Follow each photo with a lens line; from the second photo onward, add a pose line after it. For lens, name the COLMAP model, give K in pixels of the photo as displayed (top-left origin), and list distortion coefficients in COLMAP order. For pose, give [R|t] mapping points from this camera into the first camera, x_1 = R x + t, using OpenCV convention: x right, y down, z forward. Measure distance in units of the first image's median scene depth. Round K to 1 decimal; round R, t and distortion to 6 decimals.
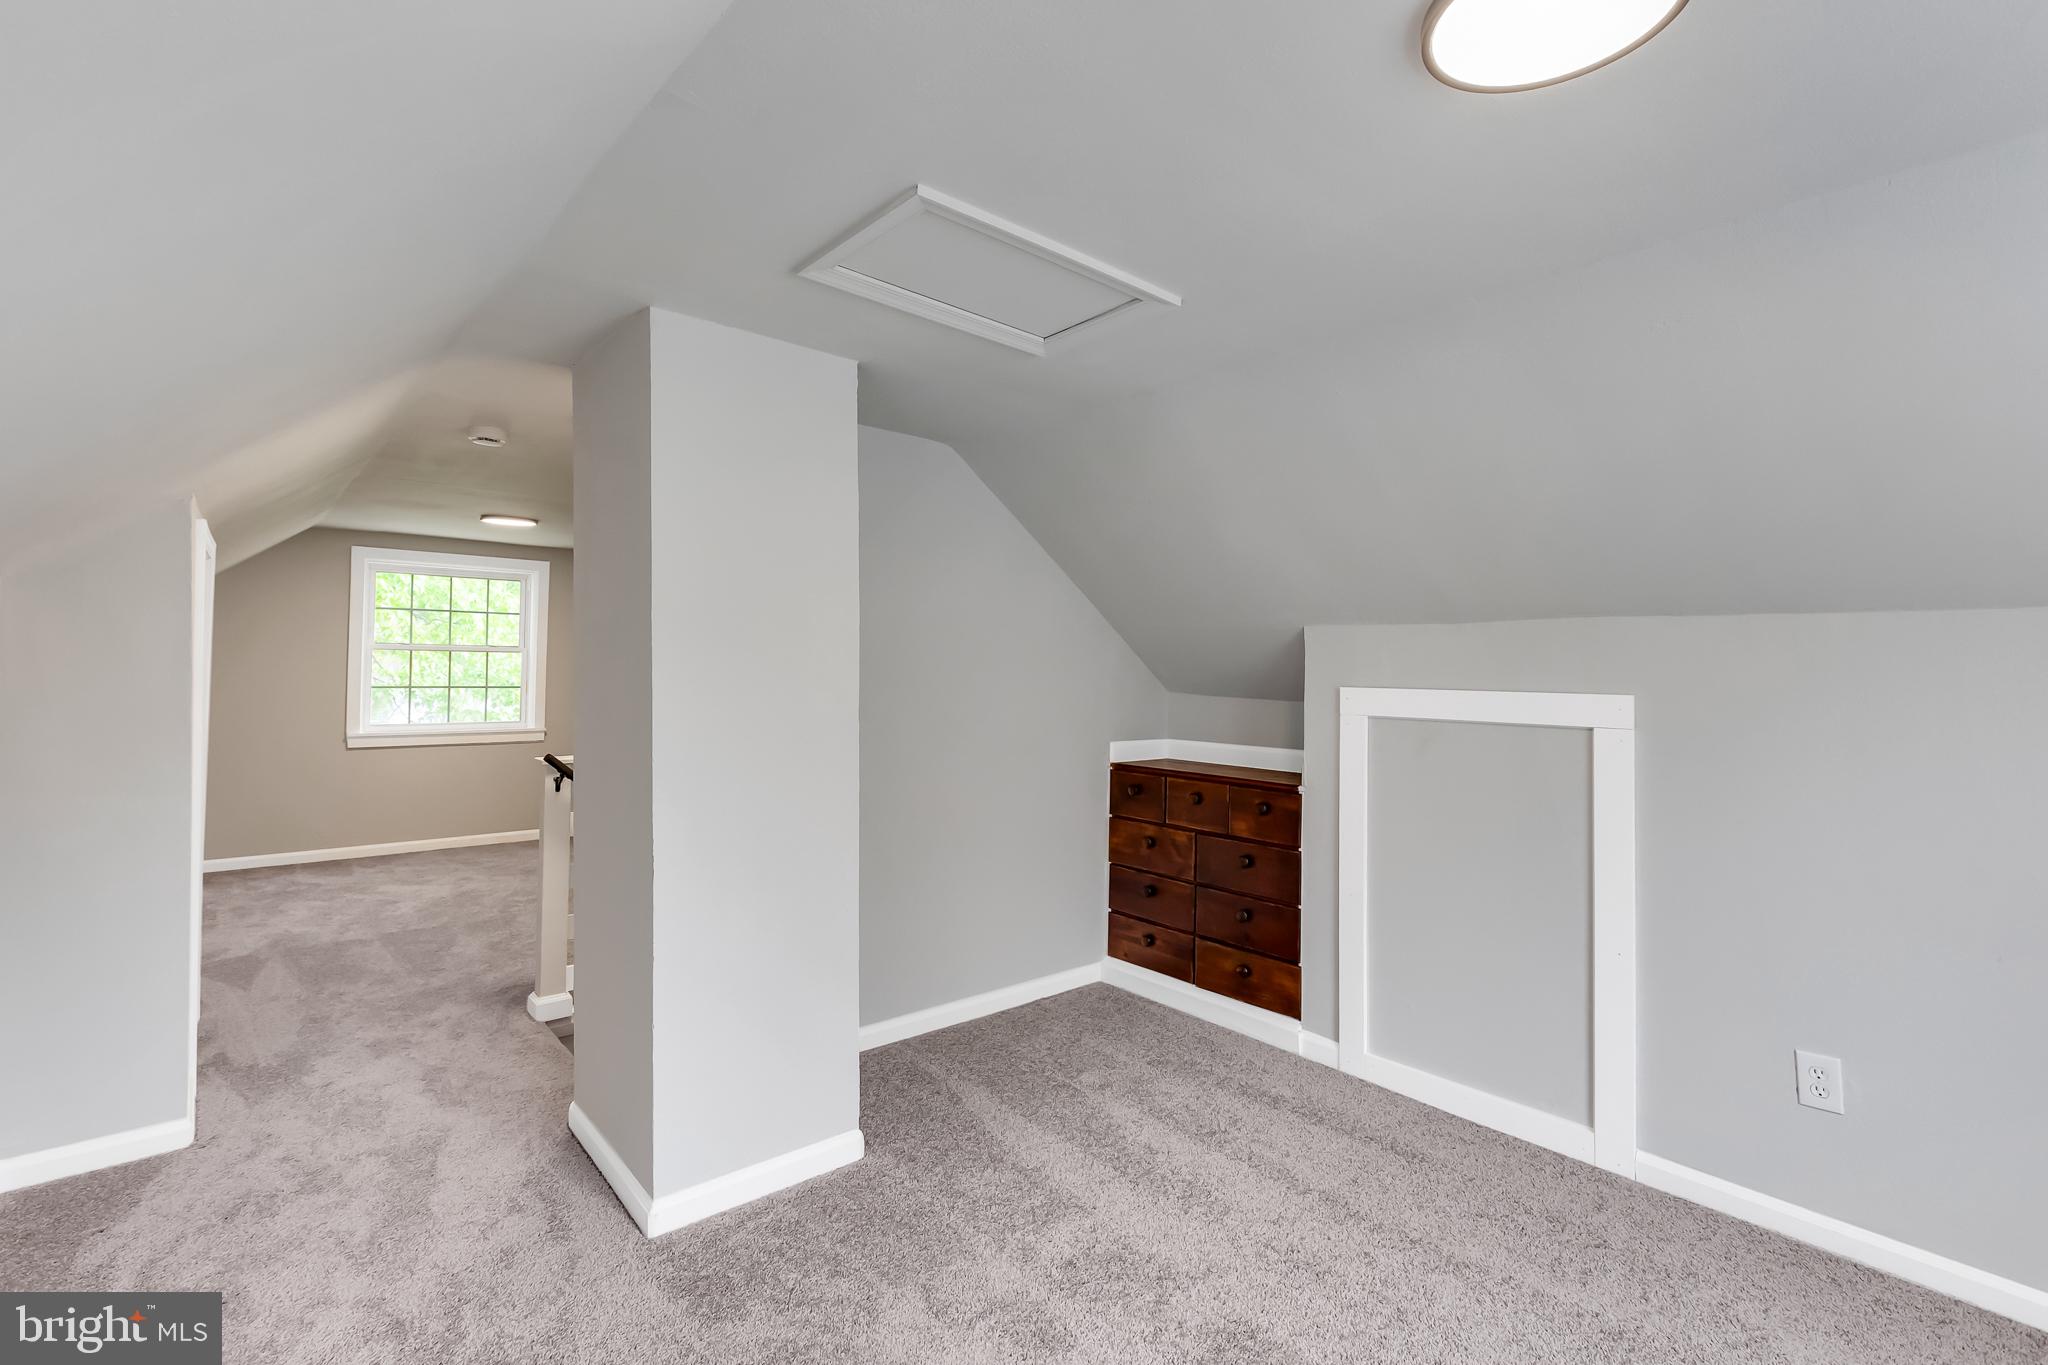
lens RADIAL K [[936.2, 0, 1023.3], [0, 936.2, 673.4], [0, 0, 1]] dist [-0.000227, -0.000421]
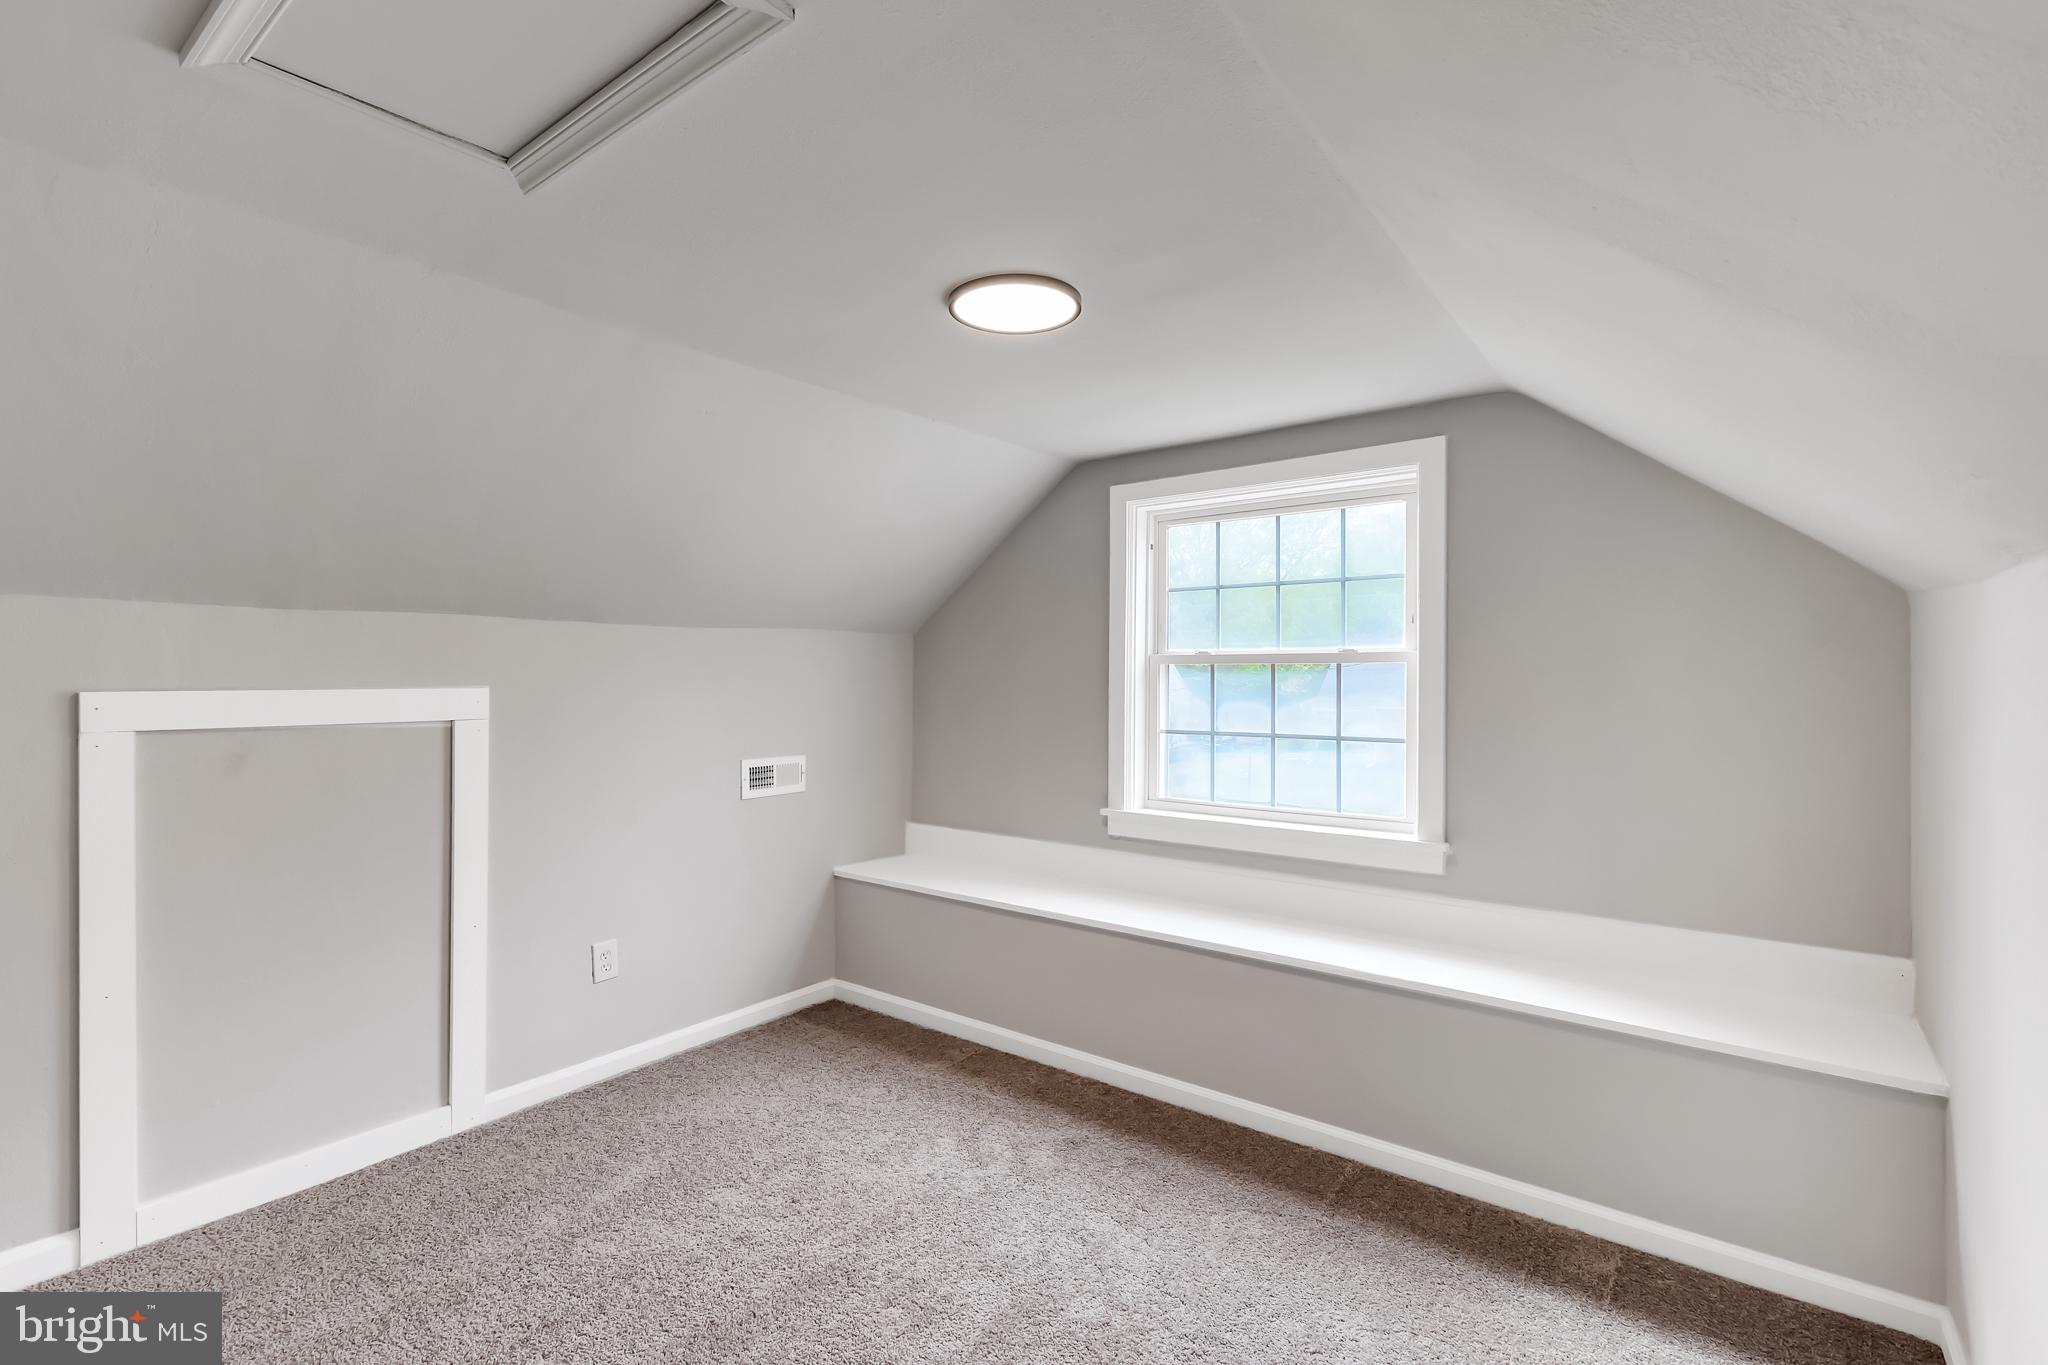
lens RADIAL K [[936.2, 0, 1022.6], [0, 936.2, 670.8], [0, 0, 1]] dist [-0.000227, -0.000421]
pose [[-0.202723, -0.015725, 0.979110, -0.543494], [-0.004536, 0.999875, 0.015119, -0.015693], [-0.979226, -0.001377, -0.202769, 0.586403]]
